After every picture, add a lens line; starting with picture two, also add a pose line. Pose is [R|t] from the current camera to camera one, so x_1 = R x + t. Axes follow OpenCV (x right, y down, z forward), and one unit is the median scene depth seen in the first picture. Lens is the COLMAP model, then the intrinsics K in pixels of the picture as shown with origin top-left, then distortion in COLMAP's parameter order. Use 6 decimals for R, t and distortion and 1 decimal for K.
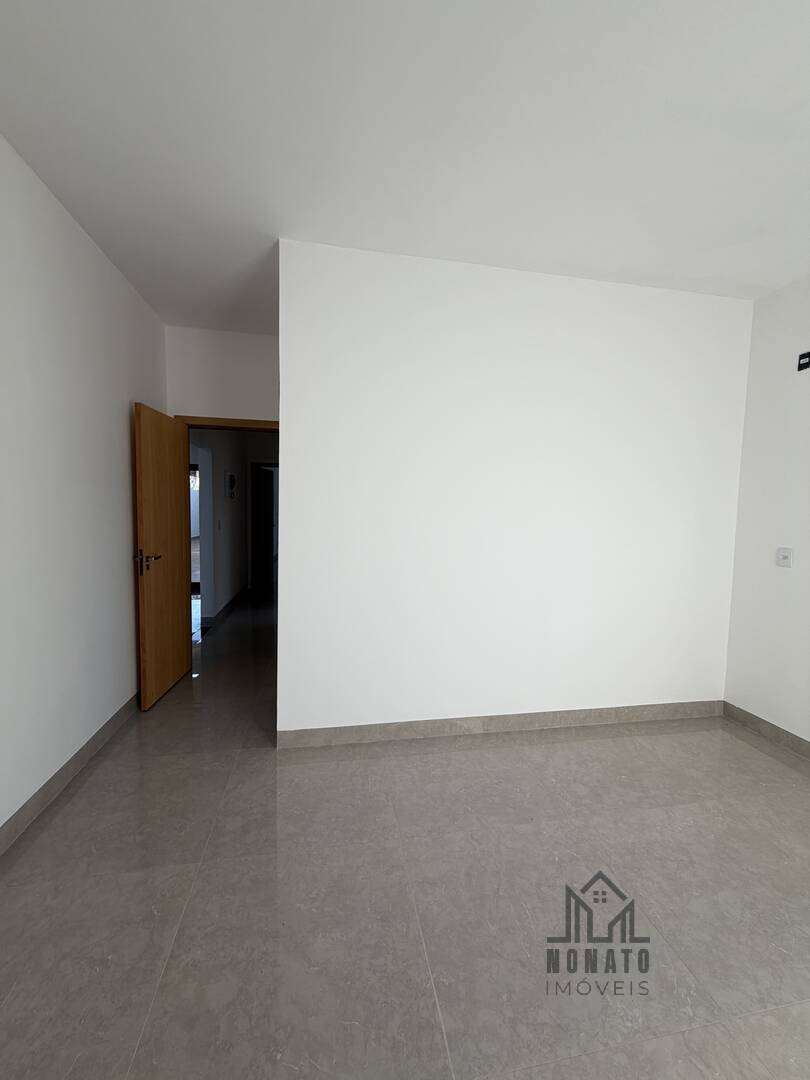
lens RADIAL K [[432.6, 0, 406.4], [0, 432.6, 536.1], [0, 0, 1]] dist [0.000269, -0.000535]
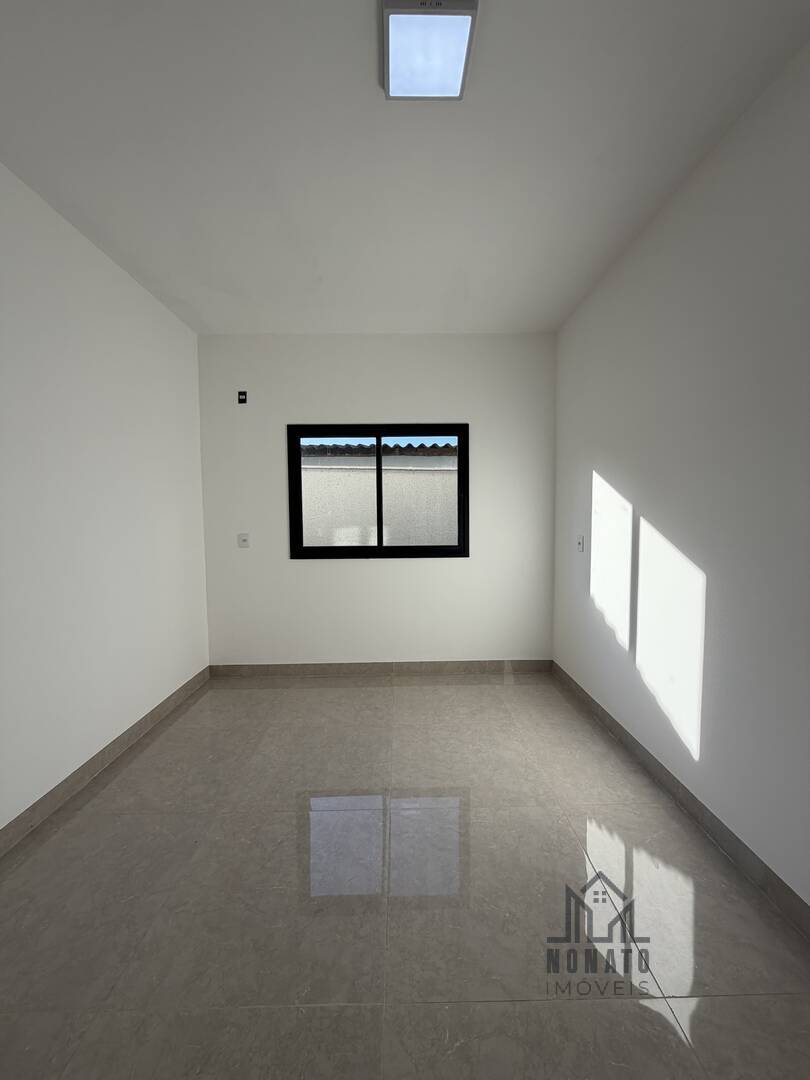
lens RADIAL K [[432.6, 0, 406.4], [0, 432.6, 536.1], [0, 0, 1]] dist [0.000269, -0.000535]
pose [[0.157342, -0.073201, 0.984828, -0.459913], [0.072527, 0.995413, 0.062400, -0.014993], [-0.984877, 0.061608, 0.161929, 0.343564]]
